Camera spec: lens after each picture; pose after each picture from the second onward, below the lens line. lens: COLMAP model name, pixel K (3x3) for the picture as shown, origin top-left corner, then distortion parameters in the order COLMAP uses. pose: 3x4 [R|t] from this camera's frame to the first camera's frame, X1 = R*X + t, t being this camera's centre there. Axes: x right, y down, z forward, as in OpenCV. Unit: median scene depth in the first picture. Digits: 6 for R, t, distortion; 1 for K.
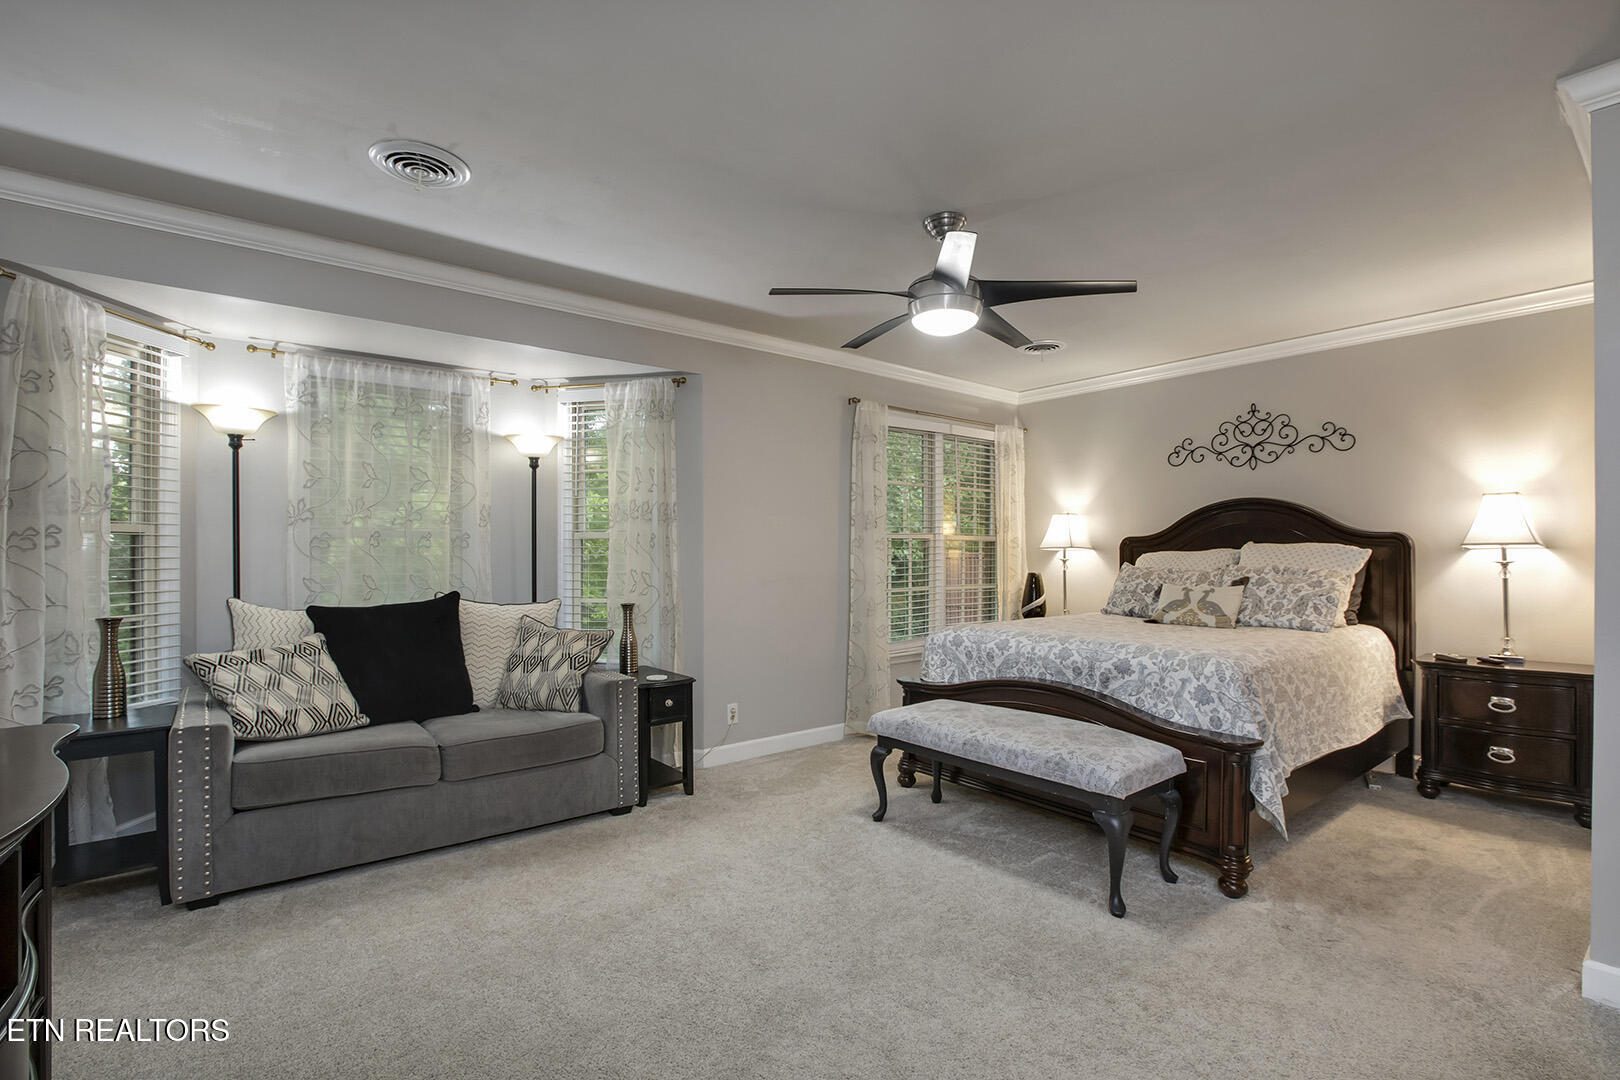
lens RADIAL K [[756.8, 0, 805.5], [0, 756.8, 552.3], [0, 0, 1]] dist [-0.024895, 0.005195]
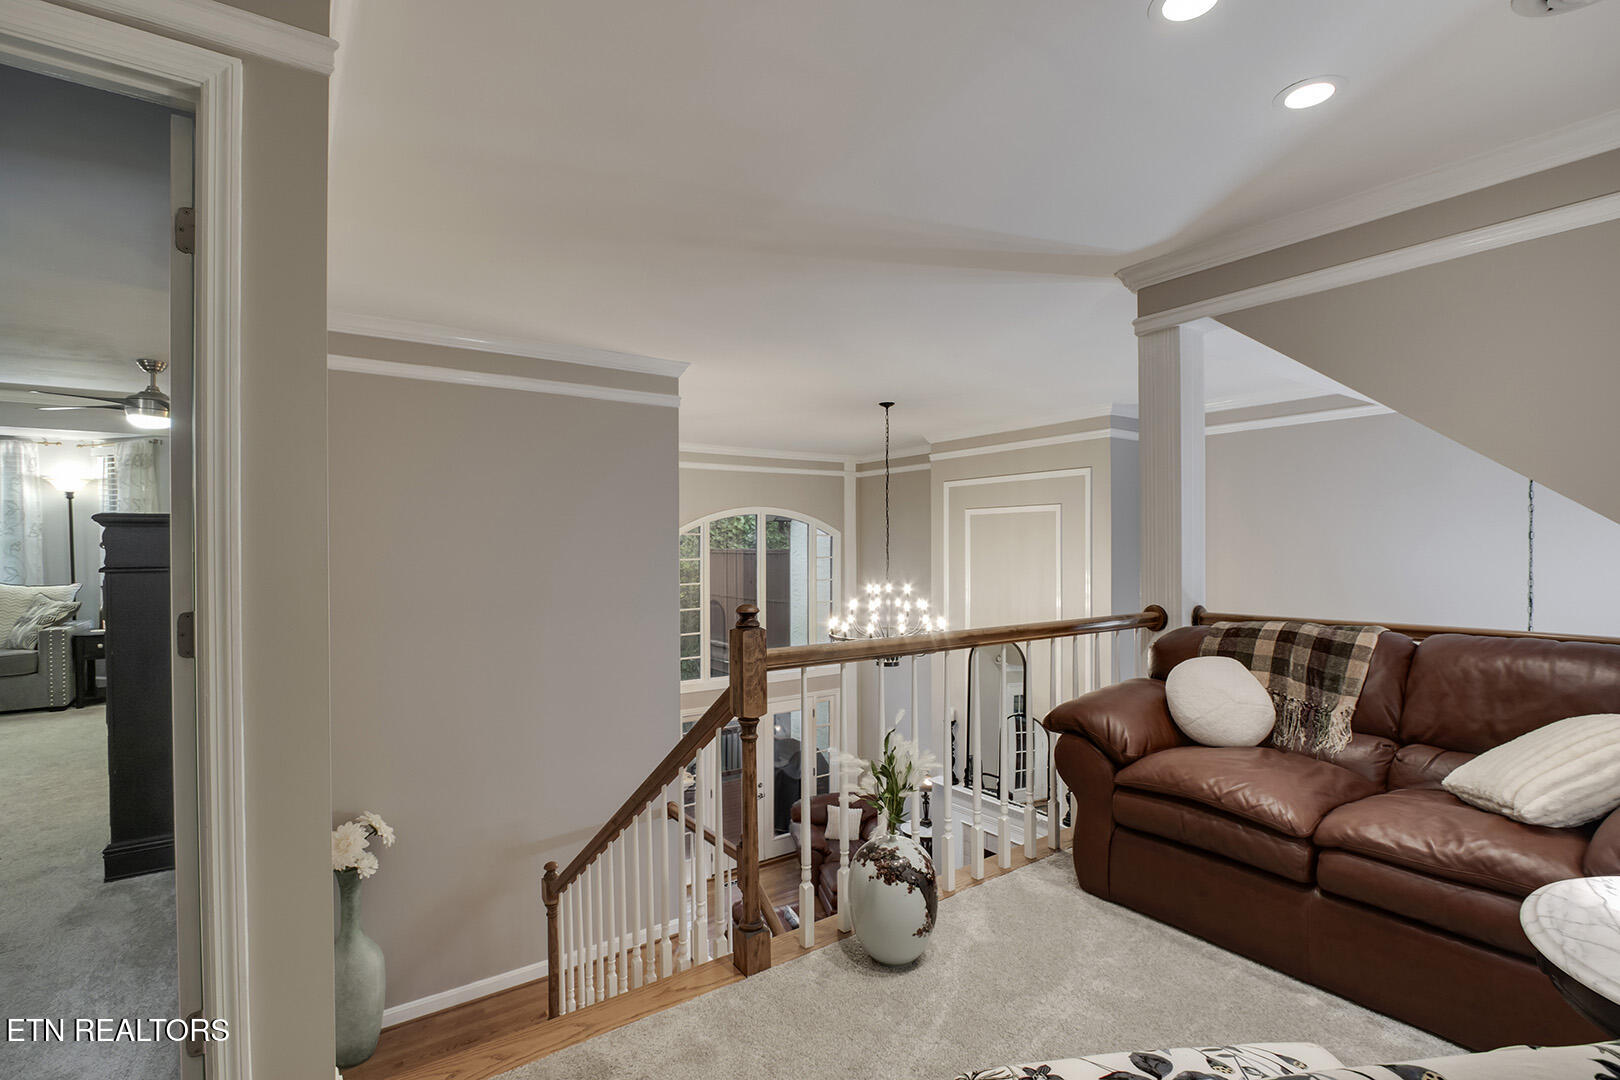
lens RADIAL K [[756.8, 0, 845.3], [0, 756.8, 550.9], [0, 0, 1]] dist [-0.024895, 0.005195]
pose [[0.998156, -0.003489, -0.060608, 1.475900], [0.004449, 0.999867, 0.015707, -0.022902], [0.060545, -0.015948, 0.998038, -0.482653]]
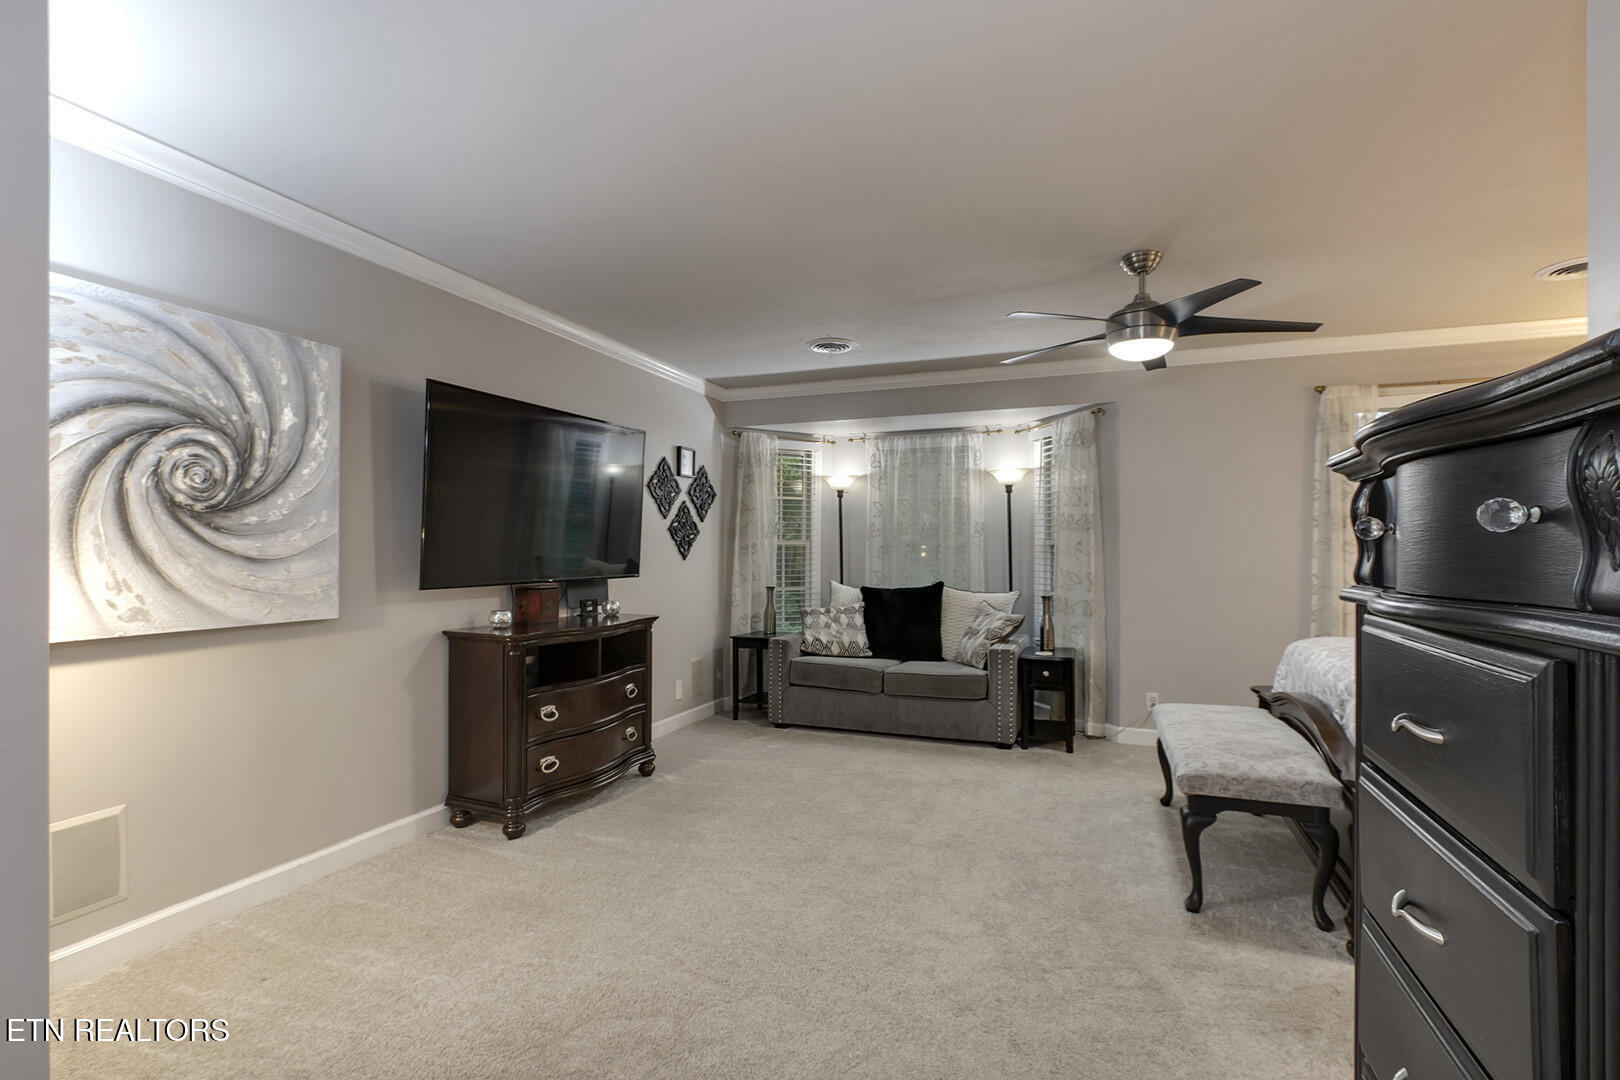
lens RADIAL K [[756.8, 0, 807.3], [0, 756.8, 553.0], [0, 0, 1]] dist [-0.024895, 0.005195]
pose [[0.490360, -0.001178, -0.871519, 0.707079], [-0.000166, 0.999999, -0.001445, -0.002811], [0.871520, 0.000853, 0.490359, 0.025694]]
